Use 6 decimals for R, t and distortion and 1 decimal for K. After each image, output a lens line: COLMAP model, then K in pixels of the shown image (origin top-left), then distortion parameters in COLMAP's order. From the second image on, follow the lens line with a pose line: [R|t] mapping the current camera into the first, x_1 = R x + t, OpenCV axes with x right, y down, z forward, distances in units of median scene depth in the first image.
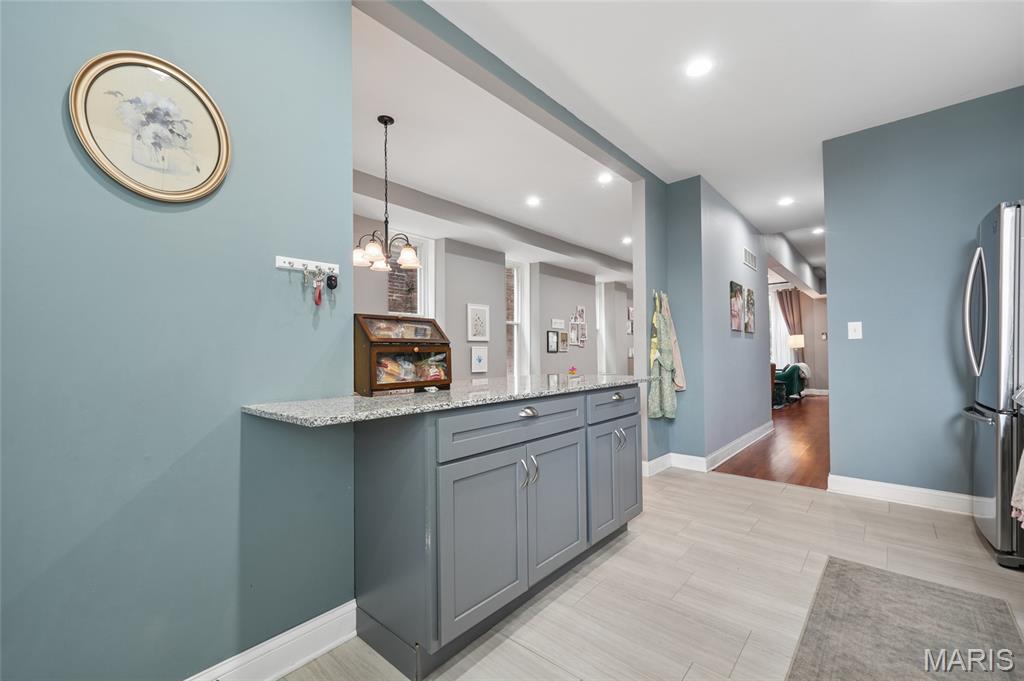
lens RADIAL K [[425.9, 0, 512.0], [0, 425.9, 340.5], [0, 0, 1]] dist [0.009637, 0.000100]
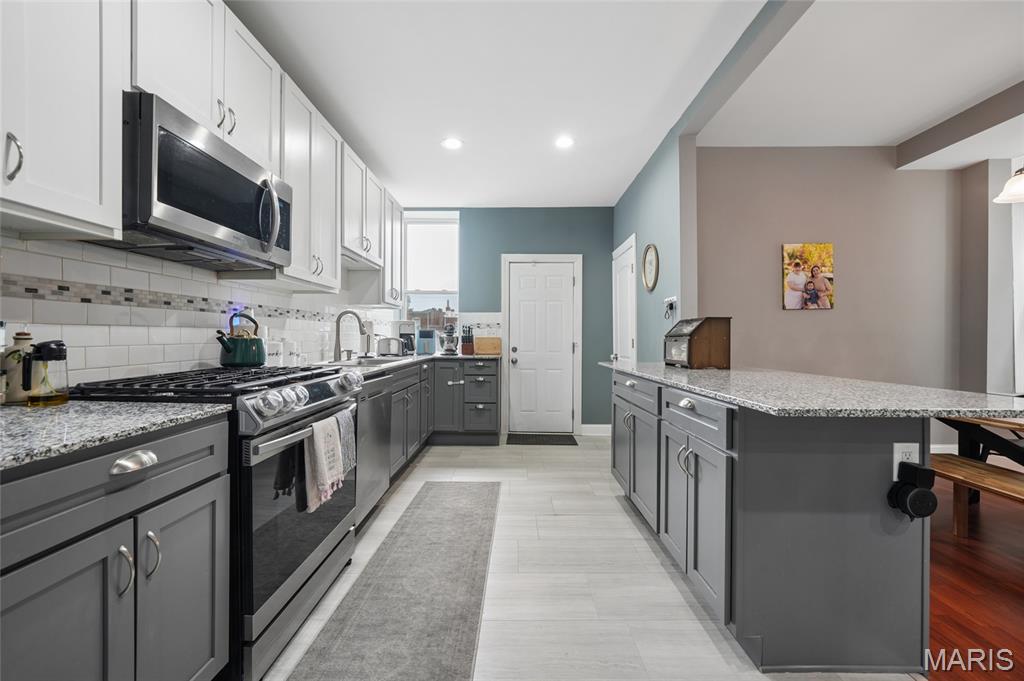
lens RADIAL K [[393.4, 0, 510.3], [0, 393.4, 341.3], [0, 0, 1]] dist [-0.000747, -0.000086]
pose [[-0.762546, 0.008286, -0.646881, 1.105205], [0.023351, 0.999619, -0.014722, 0.029546], [0.646512, -0.026331, -0.762449, 1.581930]]
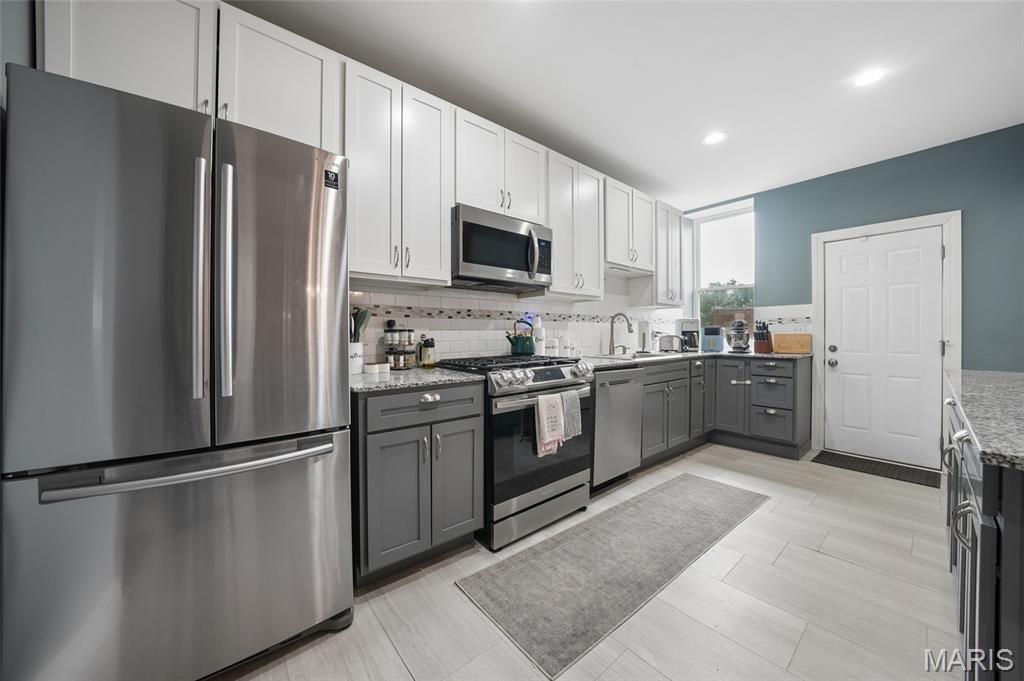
lens RADIAL K [[360.0, 0, 511.8], [0, 360.0, 338.0], [0, 0, 1]] dist [-0.008754, 0.000075]
pose [[-0.988144, 0.007832, 0.153331, 0.824822], [0.003643, 0.999613, -0.027585, 0.035420], [-0.153488, -0.026699, -0.987790, 1.758558]]
